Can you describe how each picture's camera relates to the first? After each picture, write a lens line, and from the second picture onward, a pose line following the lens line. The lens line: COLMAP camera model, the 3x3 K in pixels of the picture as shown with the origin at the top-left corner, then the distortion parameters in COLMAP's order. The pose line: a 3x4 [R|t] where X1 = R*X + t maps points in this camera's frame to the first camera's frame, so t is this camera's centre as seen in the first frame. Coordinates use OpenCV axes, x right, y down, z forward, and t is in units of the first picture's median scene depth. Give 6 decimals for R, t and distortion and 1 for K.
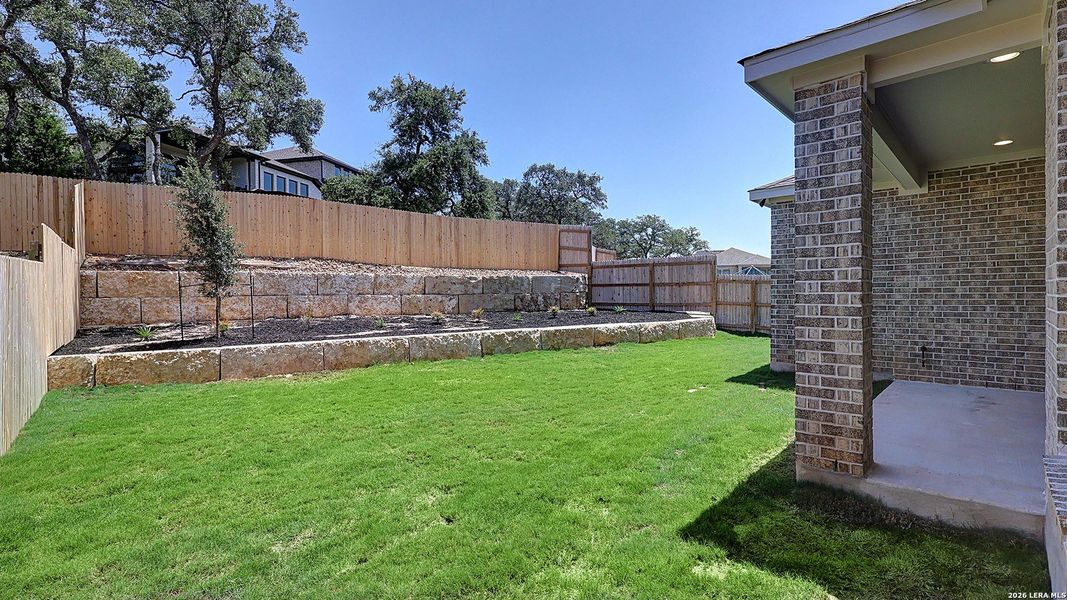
lens RADIAL K [[485.7, 0, 536.2], [0, 485.7, 299.2], [0, 0, 1]] dist [-0.002835, -0.000146]
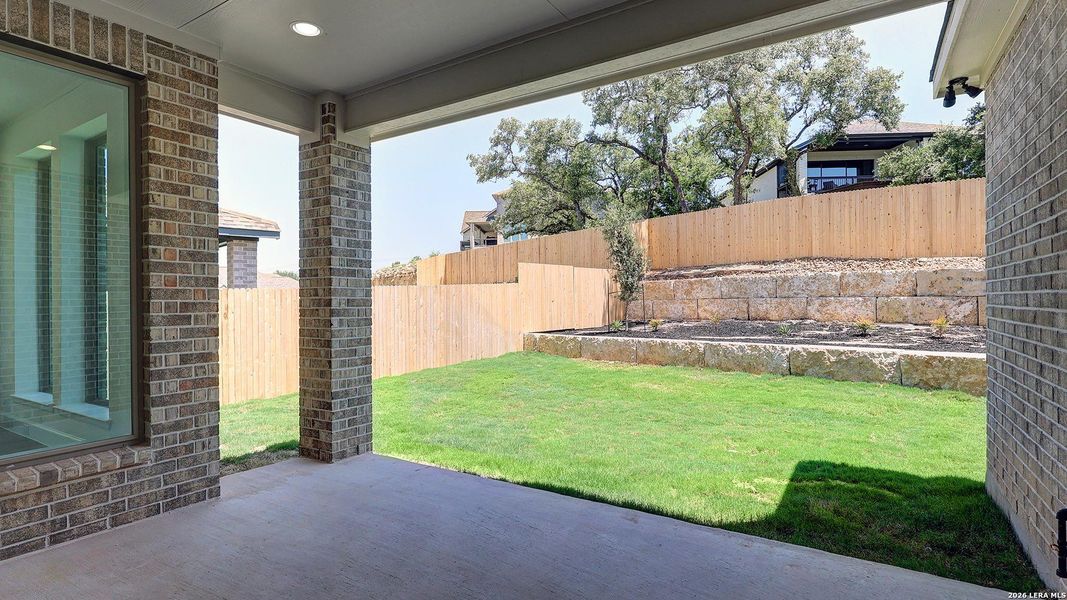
lens RADIAL K [[523.1, 0, 533.2], [0, 523.1, 302.4], [0, 0, 1]] dist [0.000176, 0.000036]
pose [[0.202155, 0.009485, -0.979308, 0.543497], [0.000081, 0.999953, 0.009702, -0.010420], [0.979354, -0.002040, 0.202145, 0.345328]]
